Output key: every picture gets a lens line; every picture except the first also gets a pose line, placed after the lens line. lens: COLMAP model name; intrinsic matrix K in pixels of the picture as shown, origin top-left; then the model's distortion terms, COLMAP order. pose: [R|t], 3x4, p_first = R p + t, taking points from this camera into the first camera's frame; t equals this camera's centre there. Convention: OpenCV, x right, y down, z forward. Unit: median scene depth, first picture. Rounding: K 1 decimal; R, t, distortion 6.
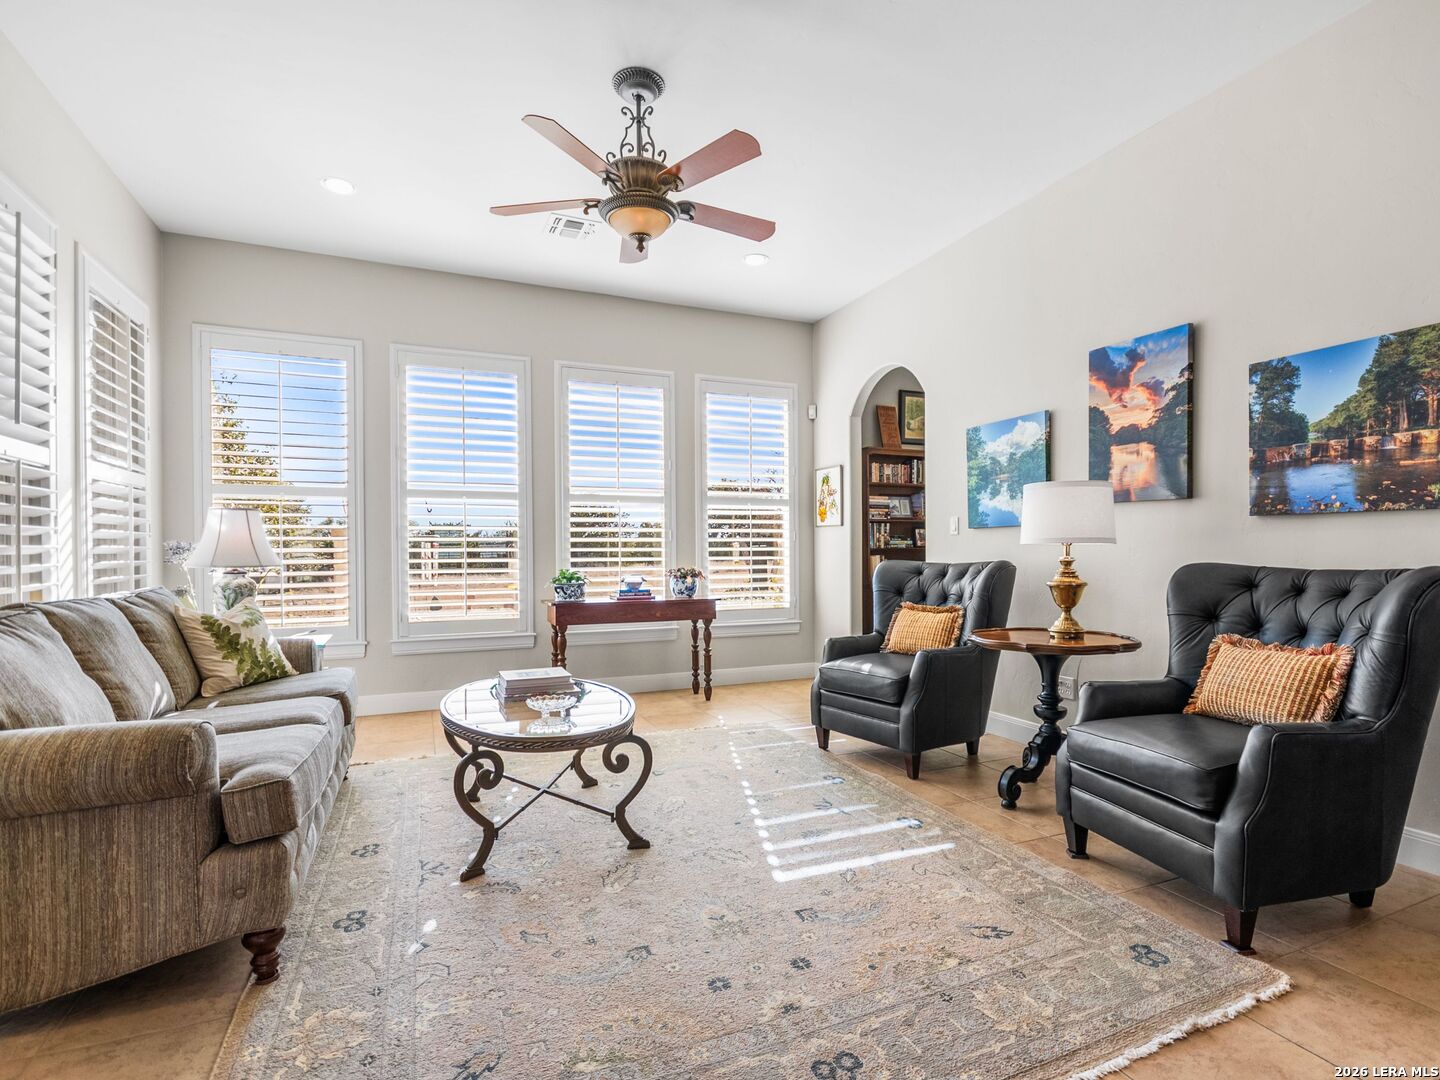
lens RADIAL K [[725.2, 0, 744.9], [0, 725.2, 551.3], [0, 0, 1]] dist [-0.003577, -0.000447]
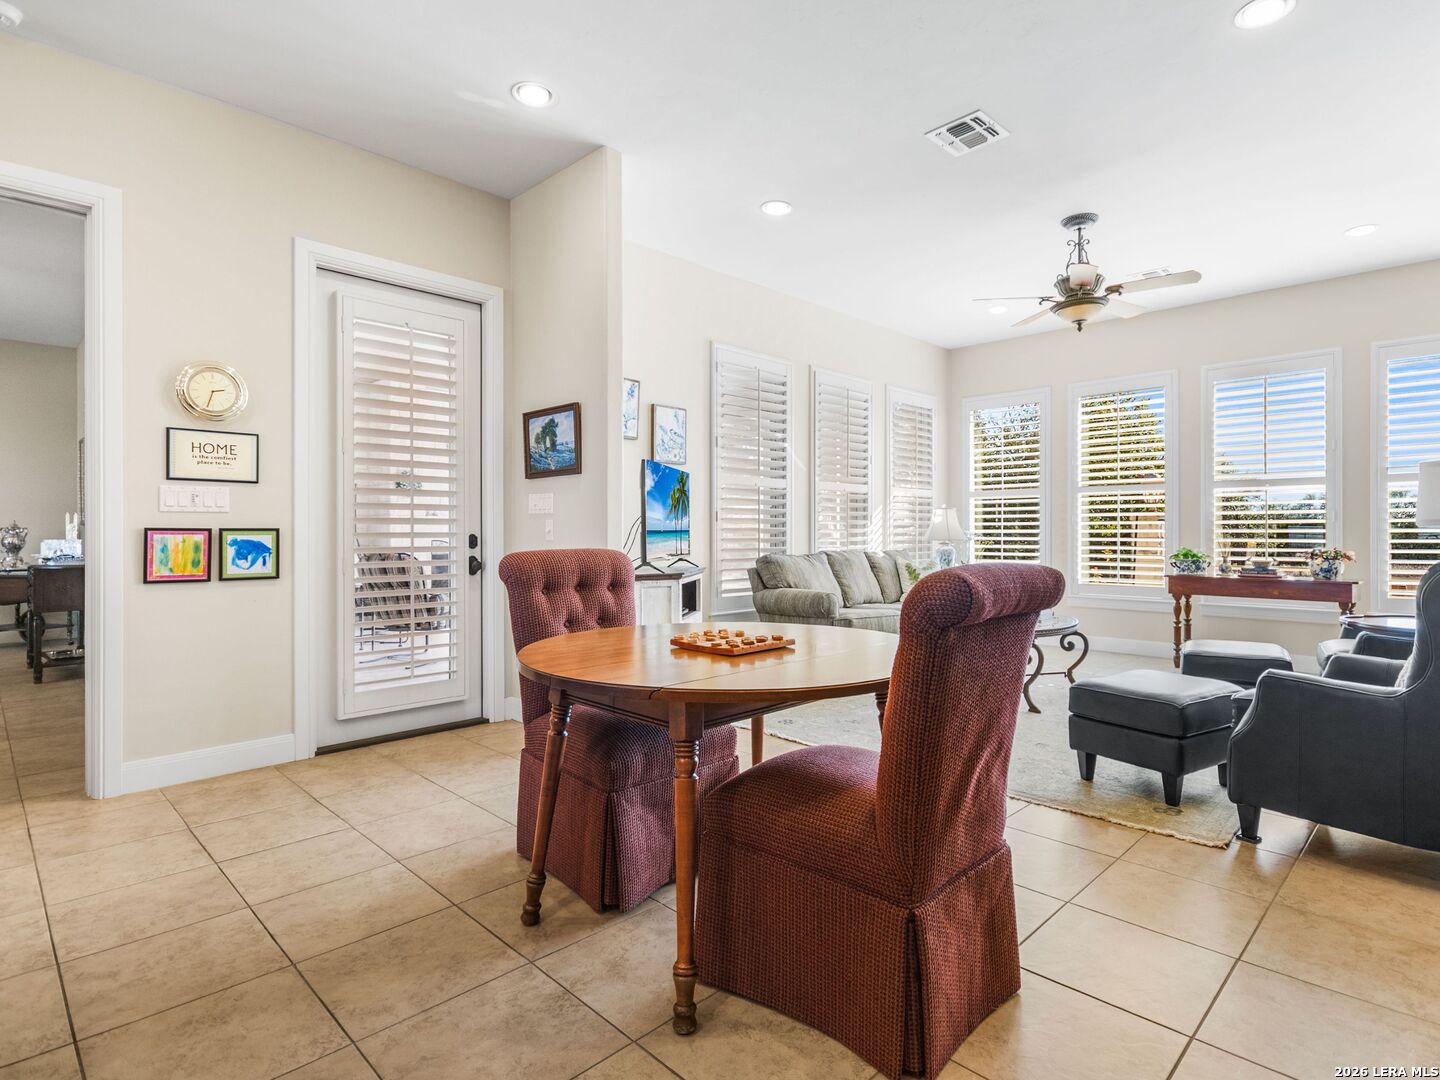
lens RADIAL K [[762.0, 0, 732.3], [0, 762.0, 531.9], [0, 0, 1]] dist [0.003339, 0.001474]
pose [[0.364870, 0.003469, -0.931052, 1.039004], [-0.003163, 0.999992, 0.002487, -0.002704], [0.931053, 0.002037, 0.364878, -0.236404]]
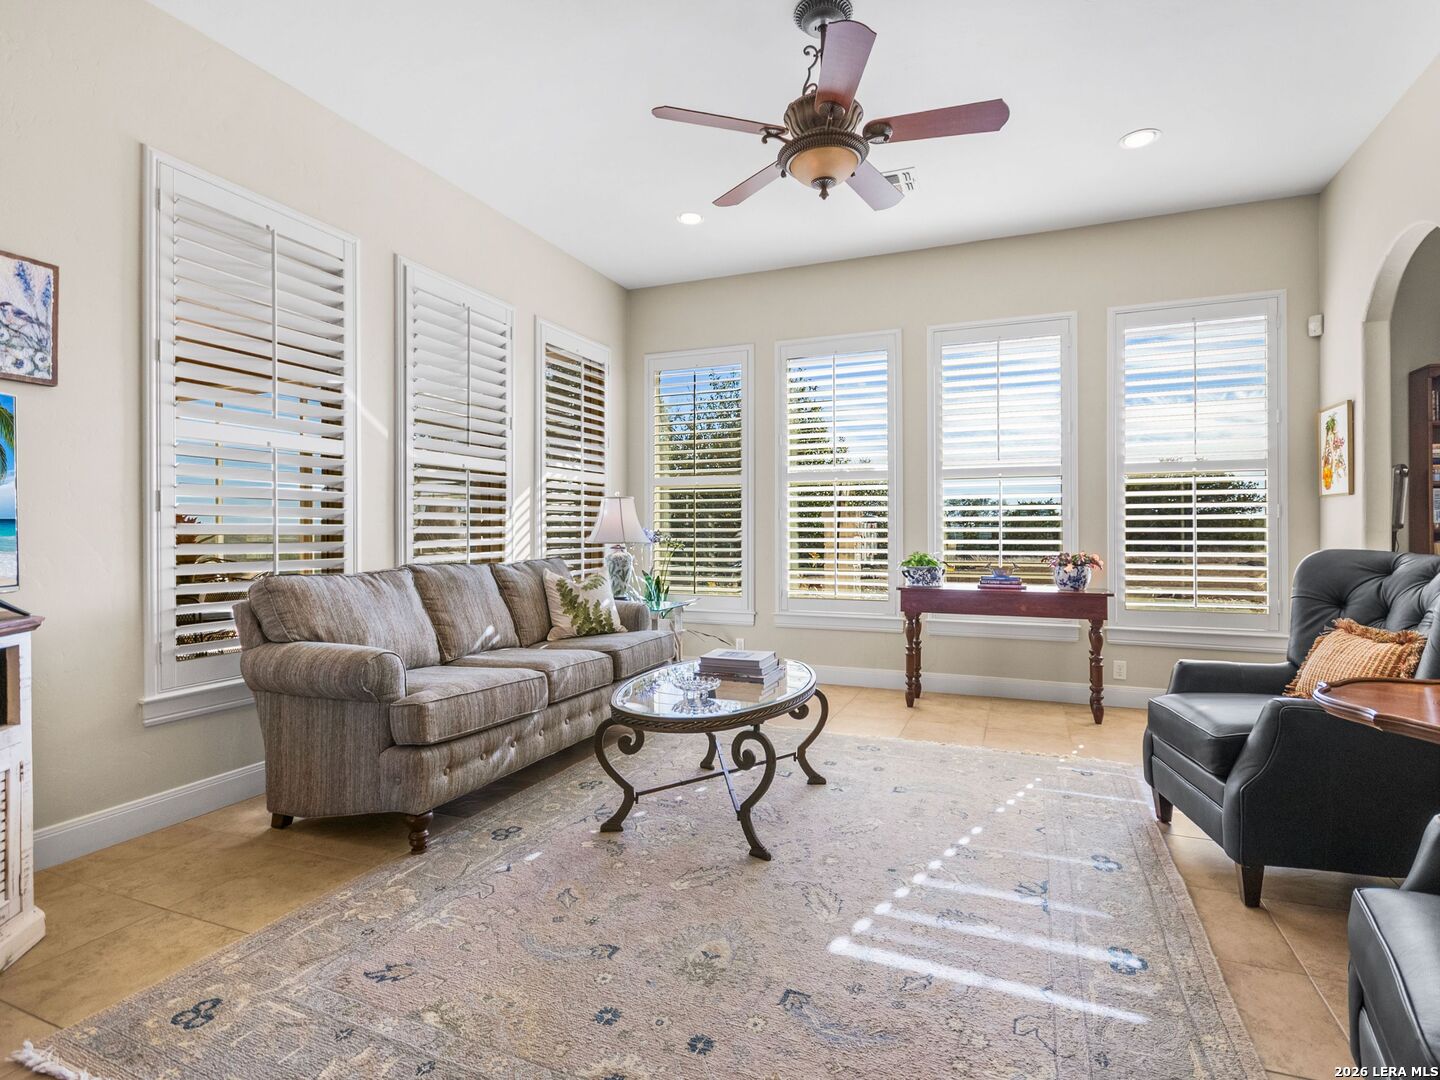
lens RADIAL K [[736.7, 0, 723.8], [0, 736.7, 530.2], [0, 0, 1]] dist [-0.000435, -0.000197]
pose [[0.691055, 0.003300, -0.722794, 0.421744], [-0.003660, 0.999993, 0.001067, -0.003870], [0.722793, 0.001908, 0.691062, 0.275320]]
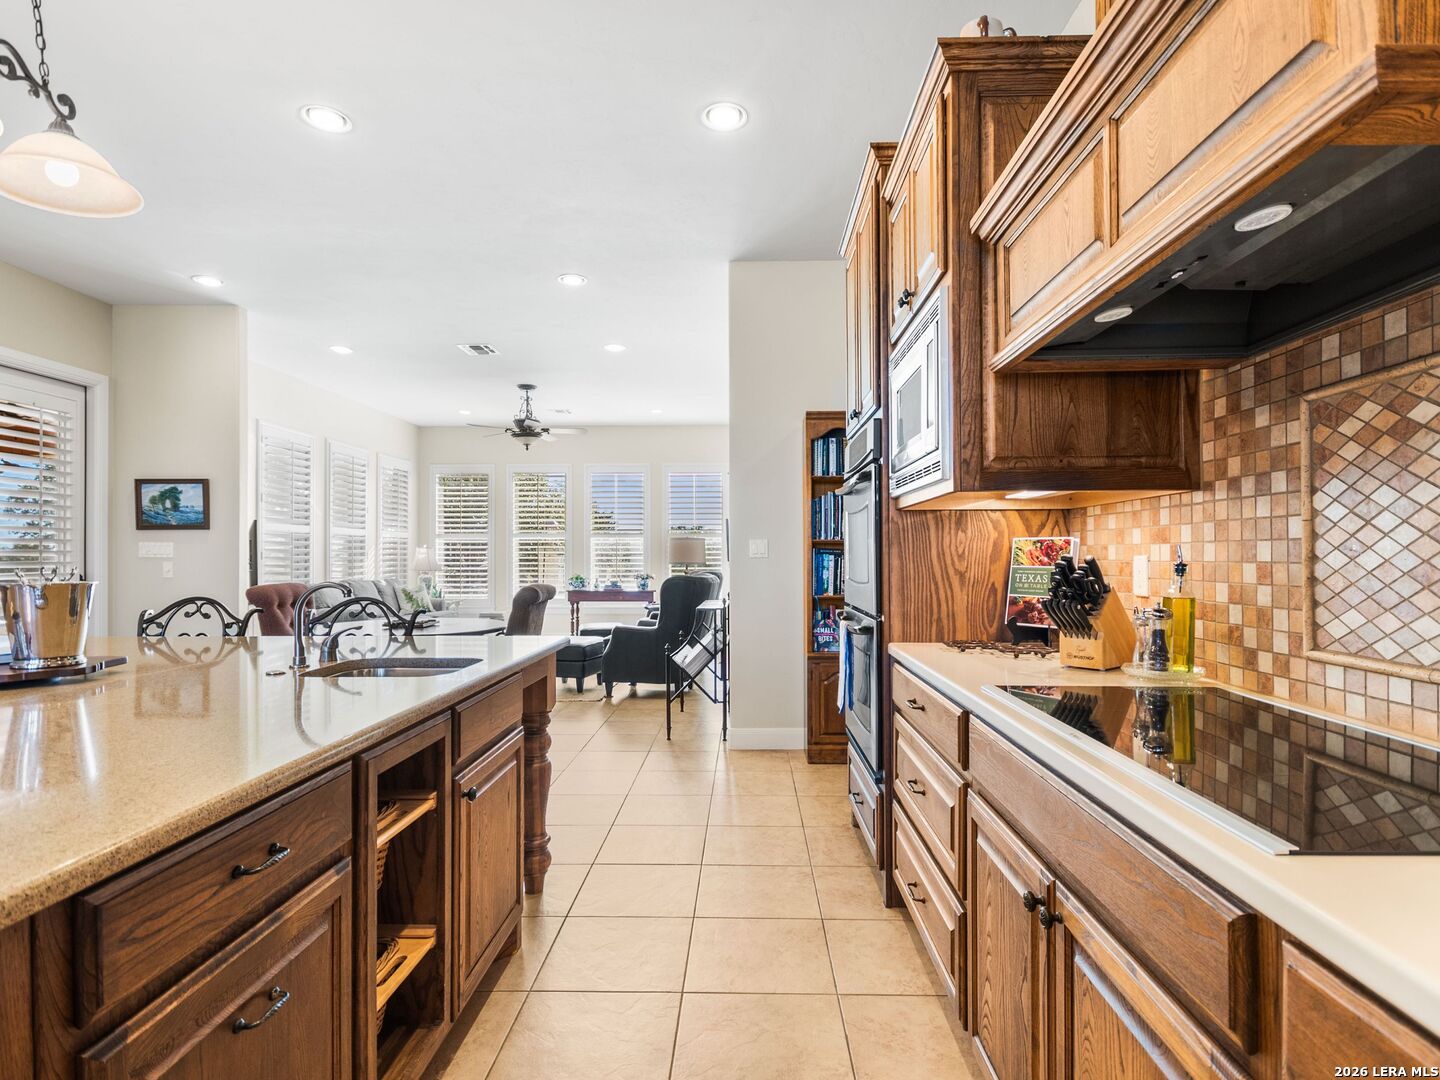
lens RADIAL K [[760.4, 0, 722.6], [0, 760.4, 545.5], [0, 0, 1]] dist [0.022781, 0.000137]
pose [[0.899728, -0.003535, -0.436437, 1.634686], [-0.002778, 0.999901, -0.013826, -0.037939], [0.436442, 0.013652, 0.899629, -1.114069]]
